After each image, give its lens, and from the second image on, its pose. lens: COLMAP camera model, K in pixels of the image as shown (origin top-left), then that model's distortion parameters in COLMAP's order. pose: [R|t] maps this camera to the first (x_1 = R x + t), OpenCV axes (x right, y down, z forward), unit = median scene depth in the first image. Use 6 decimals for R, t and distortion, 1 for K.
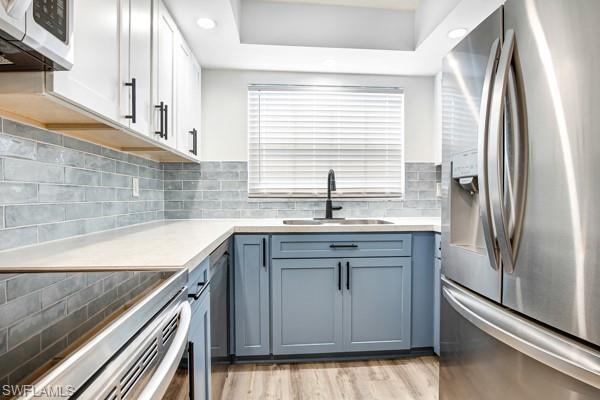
lens RADIAL K [[310.3, 0, 301.5], [0, 310.3, 195.5], [0, 0, 1]] dist [-0.025410, 0.001496]
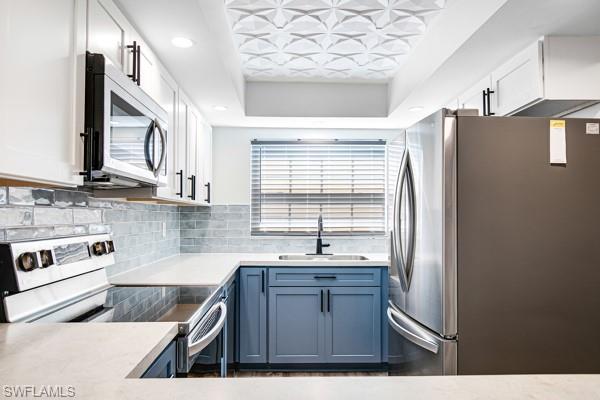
lens RADIAL K [[397.5, 0, 294.4], [0, 397.5, 205.0], [0, 0, 1]] dist [-0.002802, 0.001532]
pose [[0.998693, 0.003991, -0.050964, 0.082369], [-0.005343, 0.999637, -0.026417, -0.080783], [0.050840, 0.026655, 0.998351, -0.578253]]
